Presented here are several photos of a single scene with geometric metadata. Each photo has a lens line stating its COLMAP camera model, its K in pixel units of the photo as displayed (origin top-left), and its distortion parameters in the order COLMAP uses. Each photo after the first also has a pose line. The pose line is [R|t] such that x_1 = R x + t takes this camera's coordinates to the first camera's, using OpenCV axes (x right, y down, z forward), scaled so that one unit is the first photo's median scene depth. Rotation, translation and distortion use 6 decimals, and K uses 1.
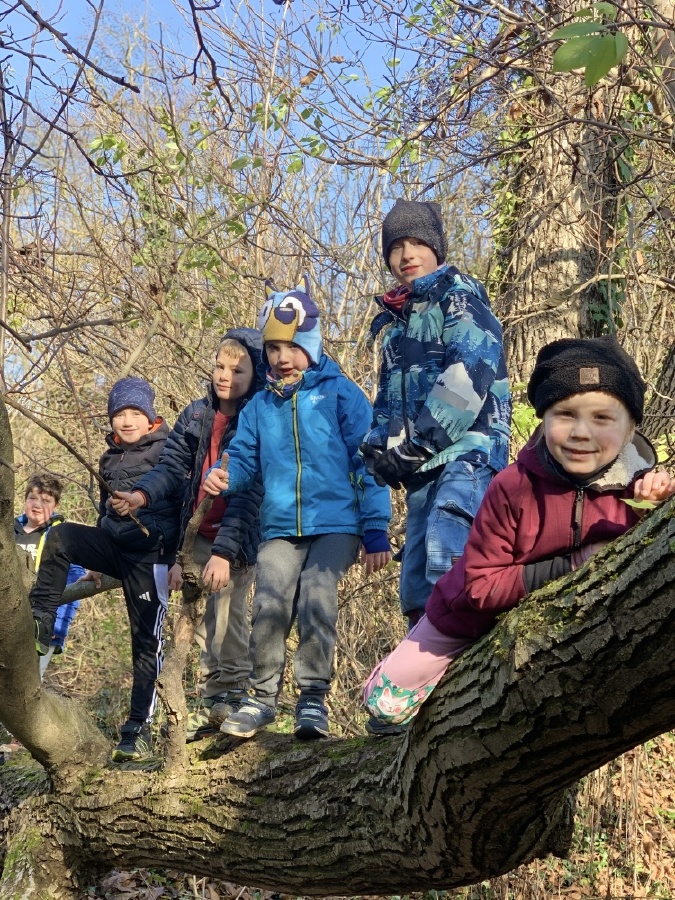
lens RADIAL K [[1309.8, 0, 338.5], [0, 1309.8, 452.5], [0, 0, 1]] dist [-0.017948, 0.000000]
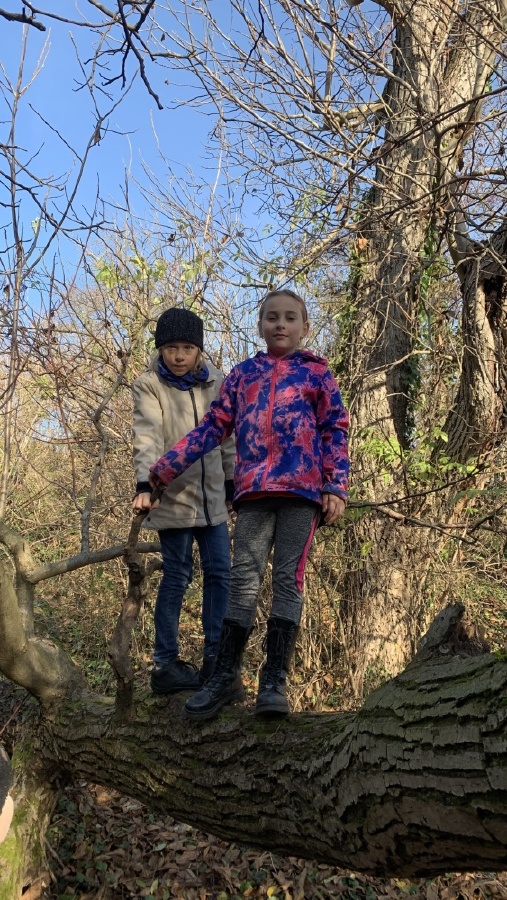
lens RADIAL K [[667.1, 0, 249.1], [0, 667.1, 452.2], [0, 0, 1]] dist [-0.011040, 0.012219]
pose [[0.999784, -0.006103, 0.019878, -0.021860], [0.006716, 0.999500, -0.030908, 0.012172], [-0.019679, 0.031035, 0.999325, 0.428780]]
